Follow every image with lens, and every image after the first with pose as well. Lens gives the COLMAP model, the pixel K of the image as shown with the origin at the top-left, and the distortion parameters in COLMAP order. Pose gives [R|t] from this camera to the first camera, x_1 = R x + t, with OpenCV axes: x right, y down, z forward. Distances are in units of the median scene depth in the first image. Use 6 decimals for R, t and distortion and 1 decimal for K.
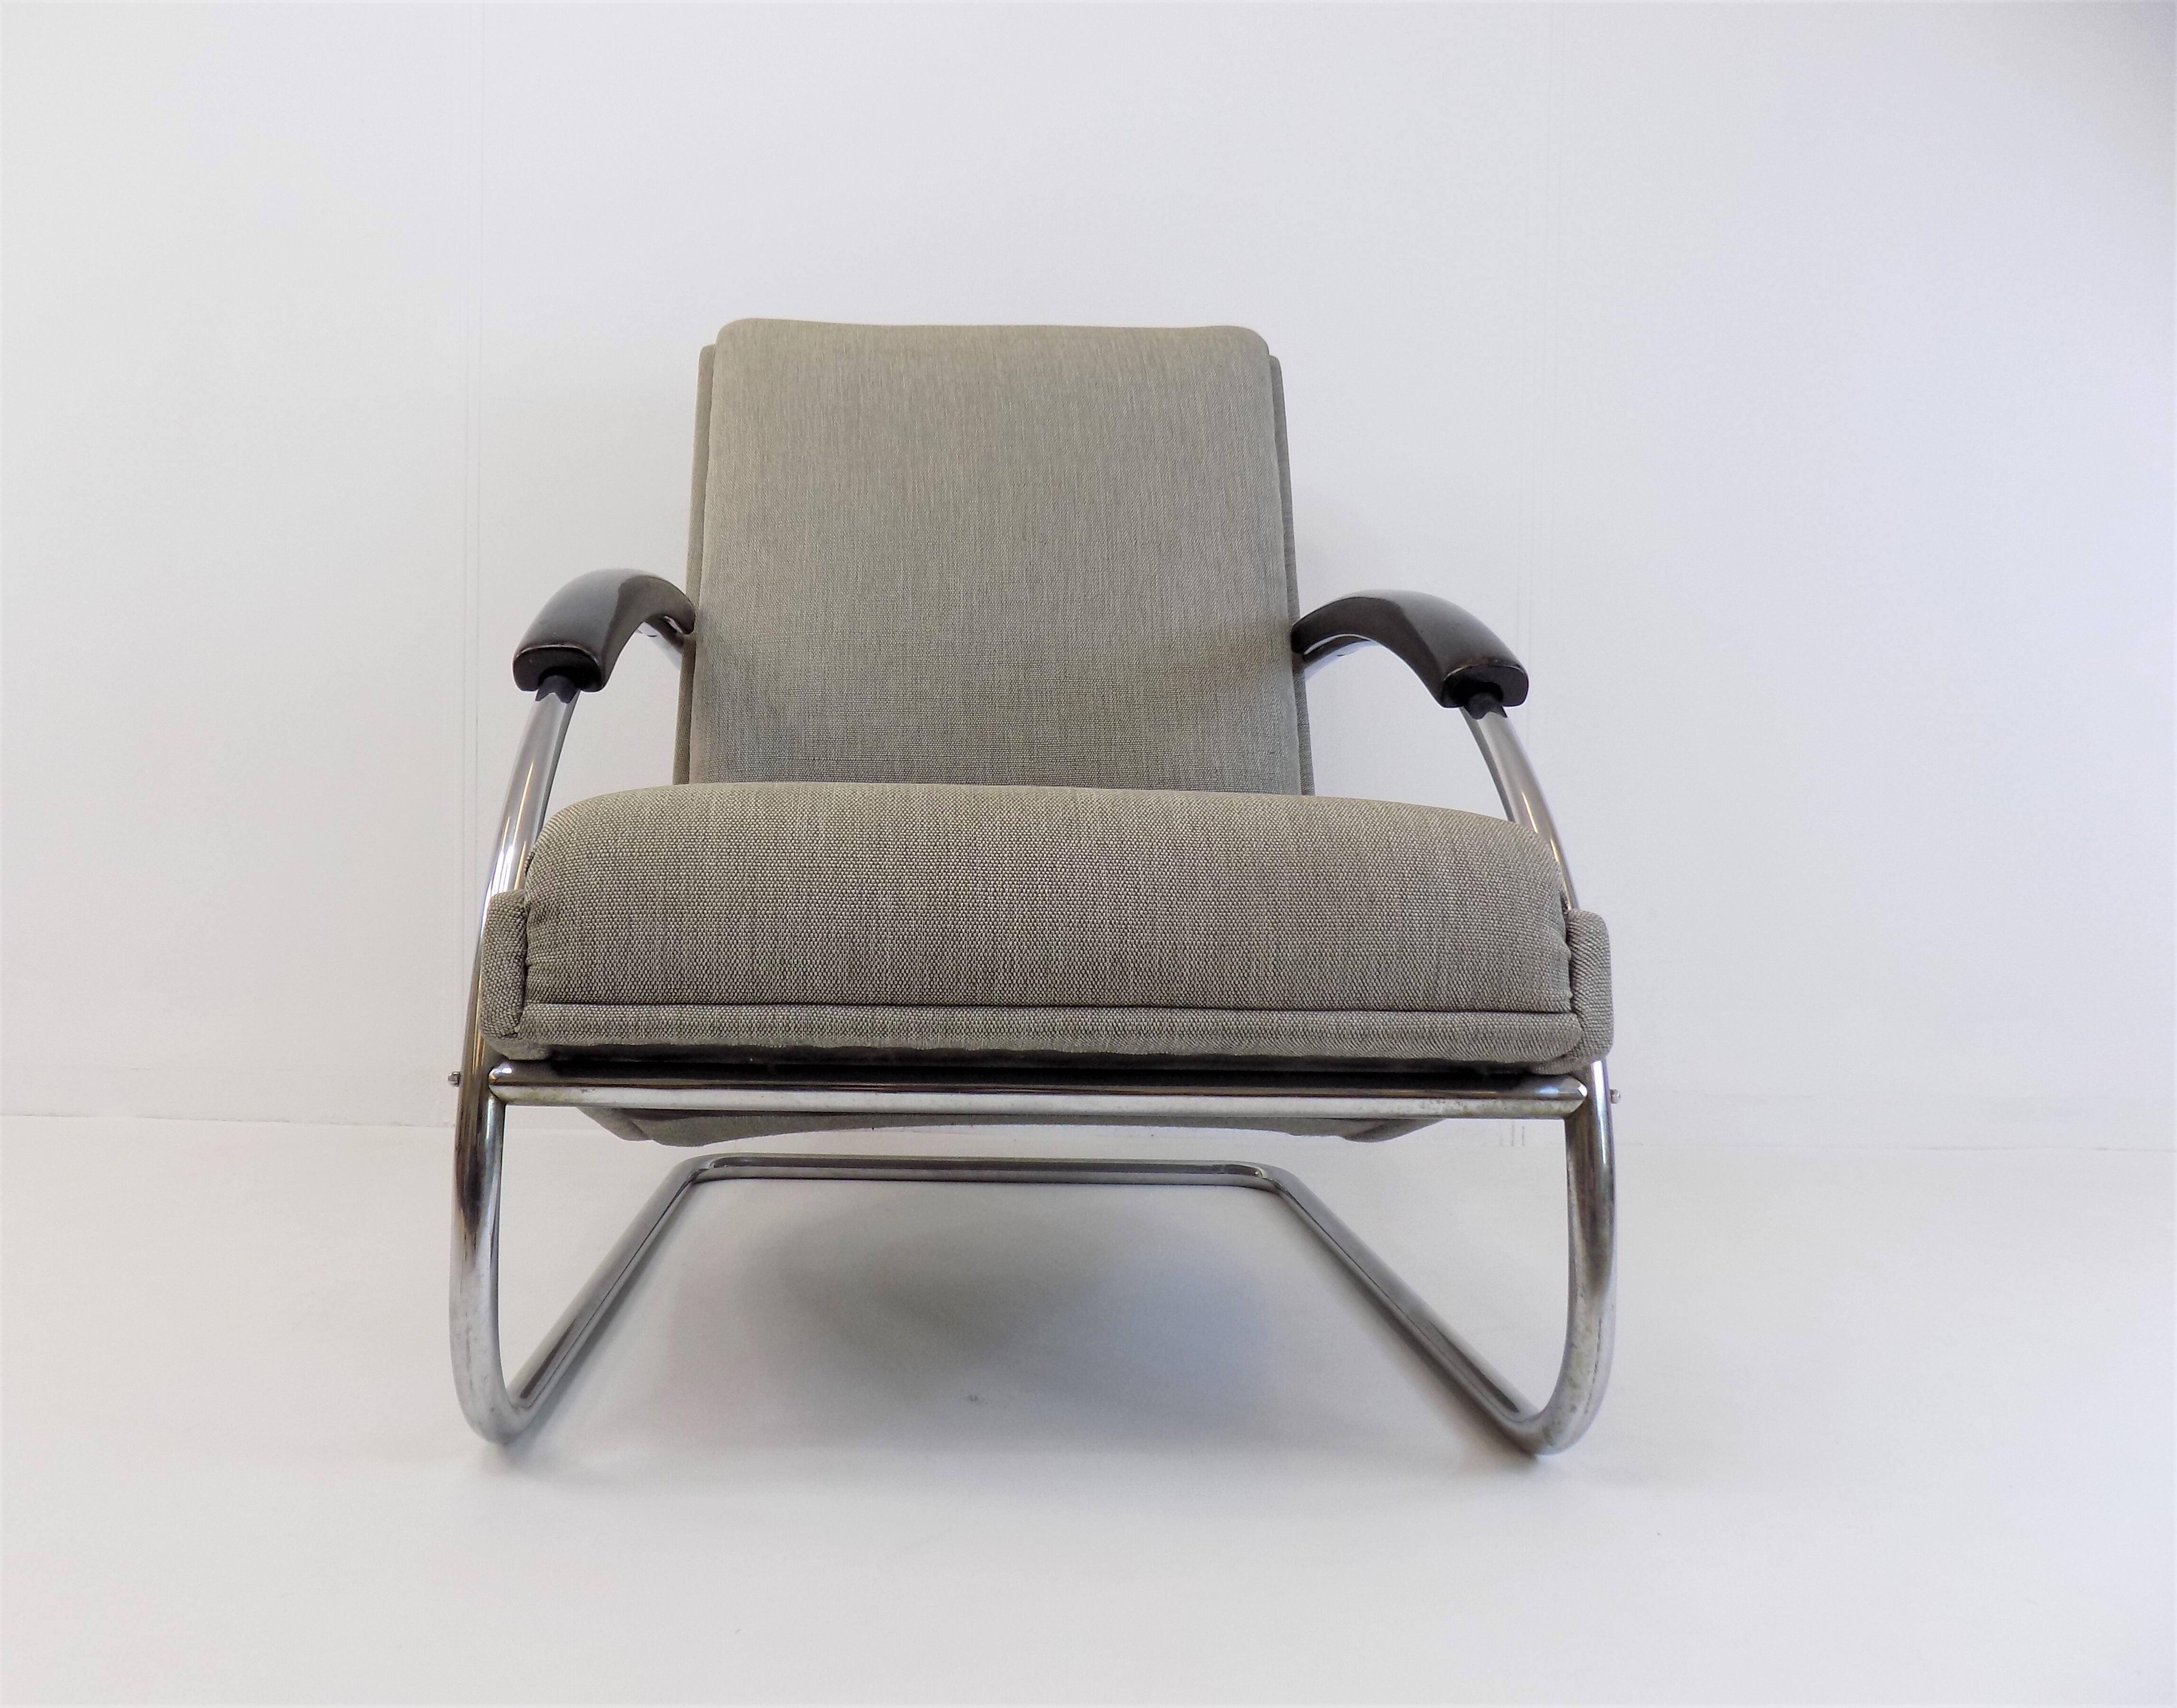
lens RADIAL K [[1628.9, 0, 963.6], [0, 1628.9, 939.8], [0, 0, 1]] dist [-0.048169, 0.000371]
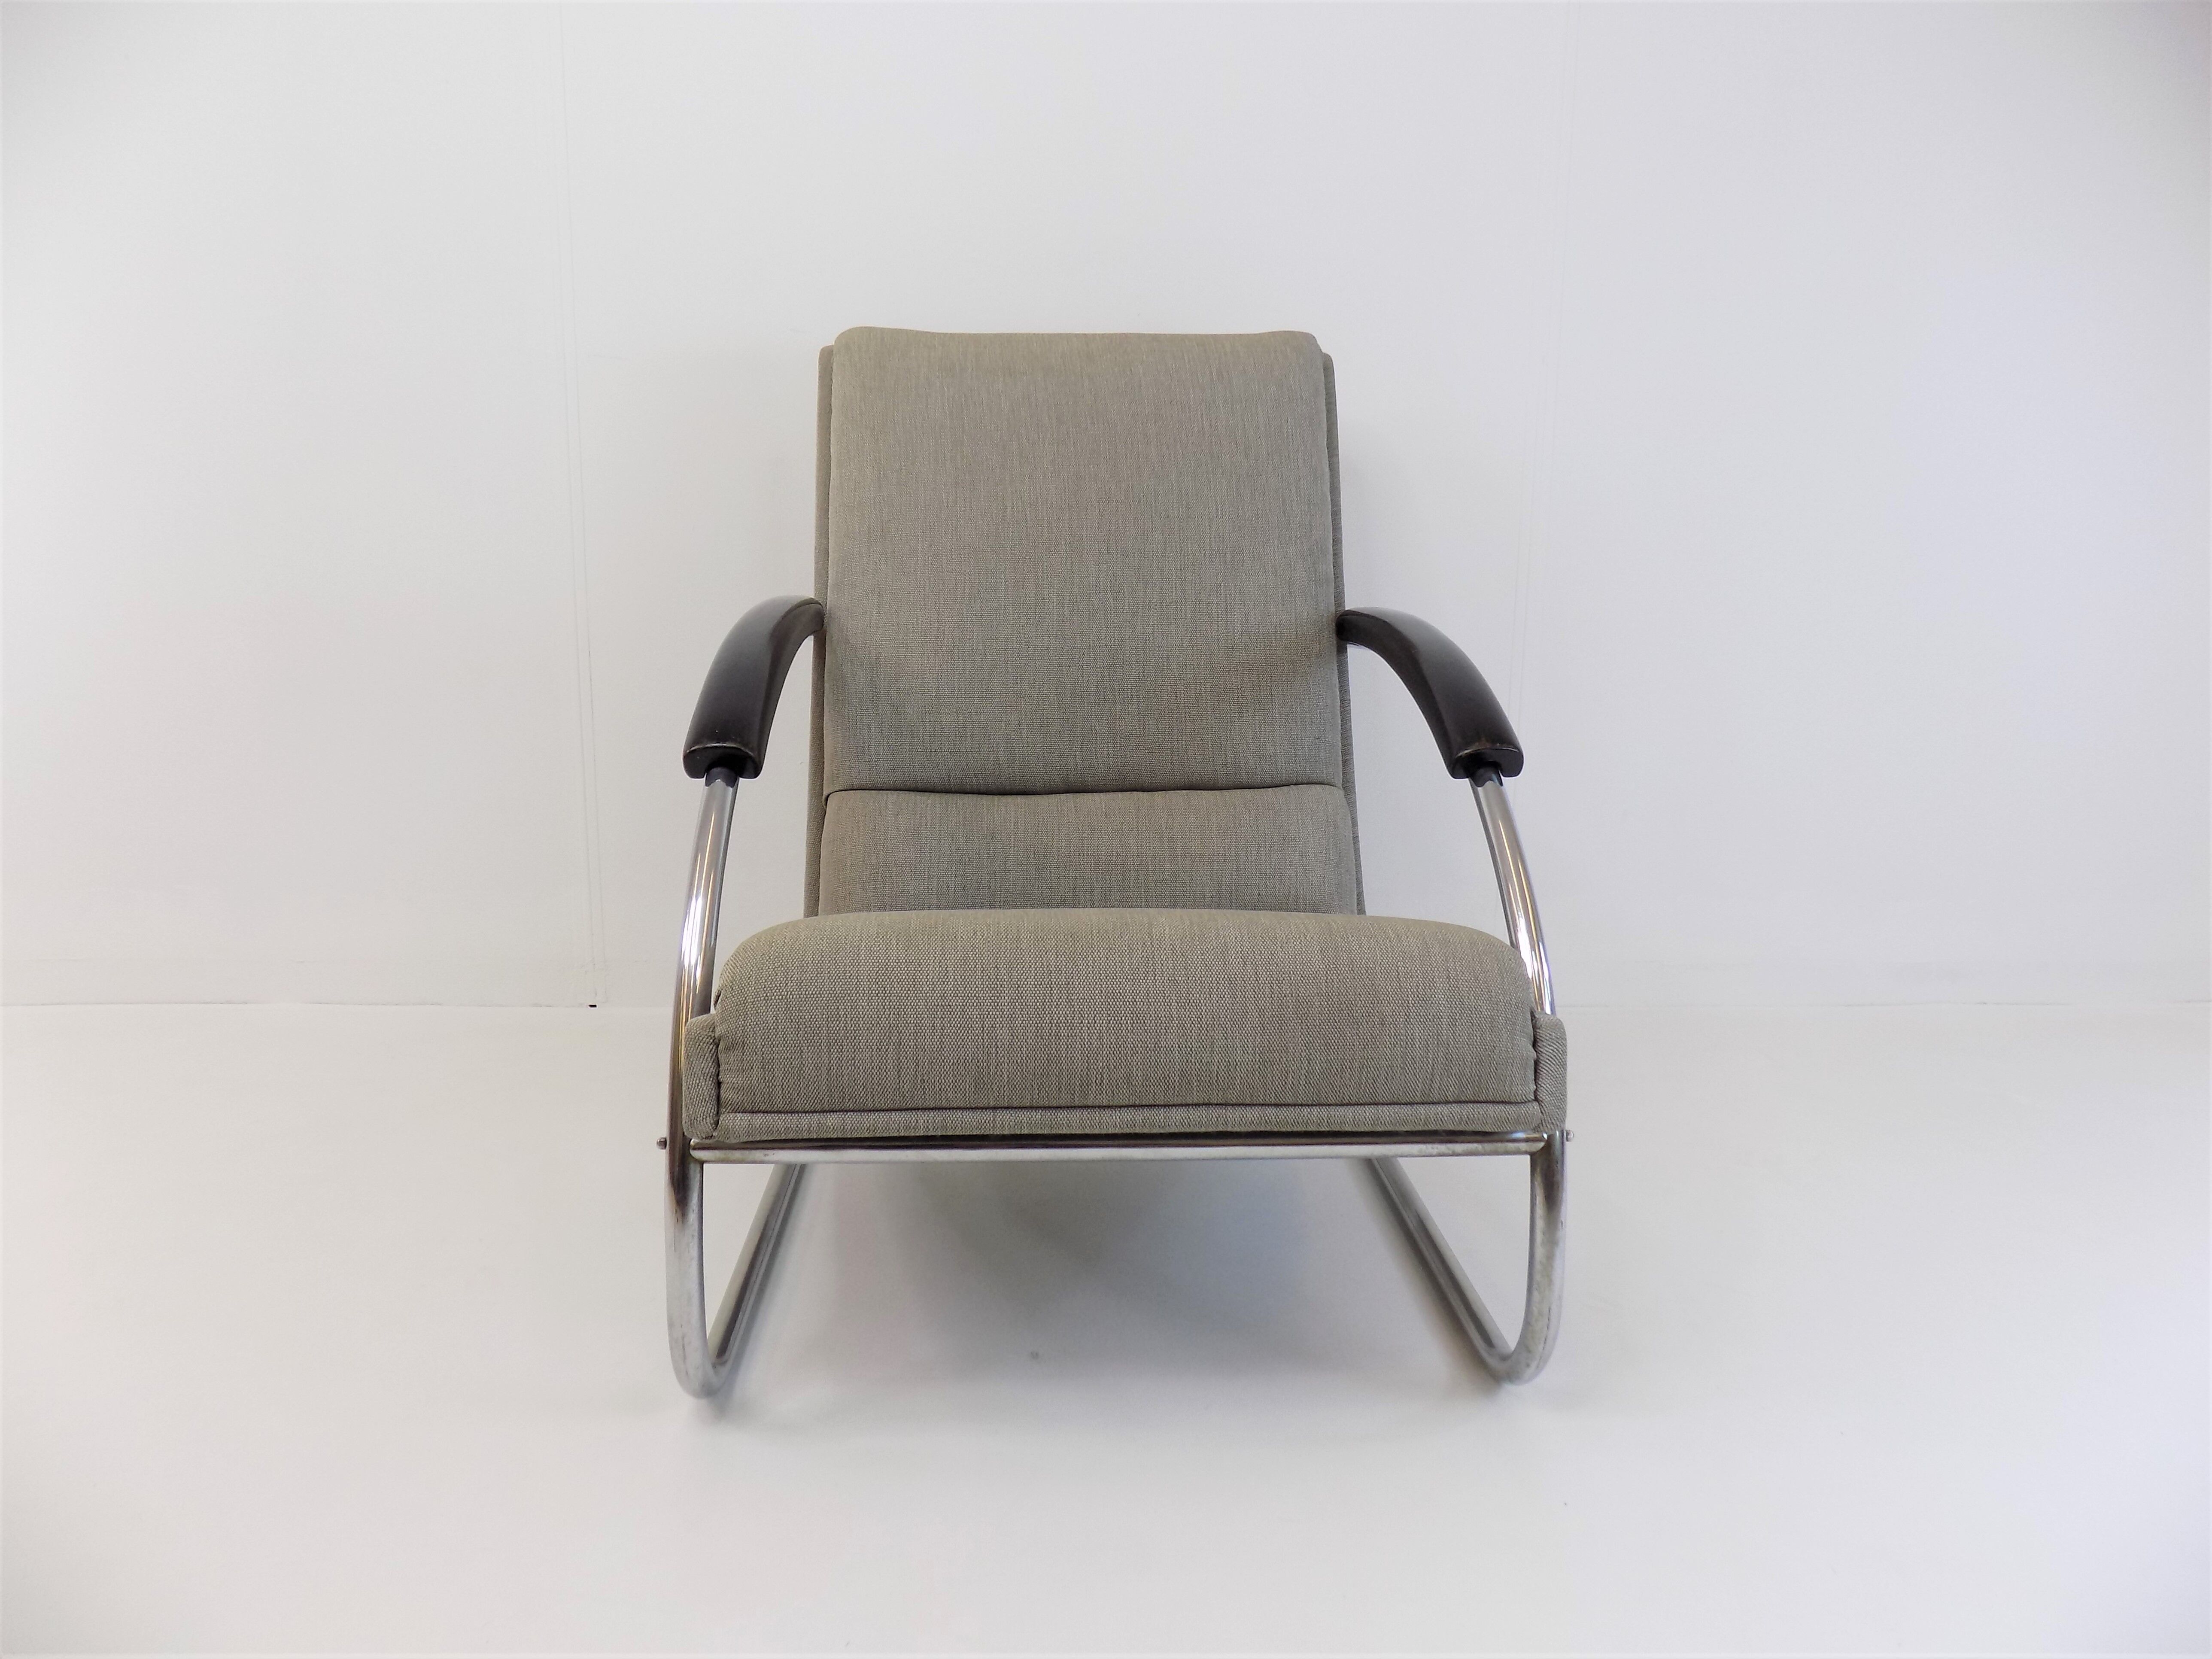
lens RADIAL K [[1484.4, 0, 1106.0], [0, 1484.4, 829.5], [0, 0, 1]] dist [-0.051152, 0.001112]
pose [[0.999296, -0.008493, 0.036535, -0.005118], [0.003239, 0.989929, 0.141528, -0.218944], [-0.037369, -0.141310, 0.989260, -0.080041]]
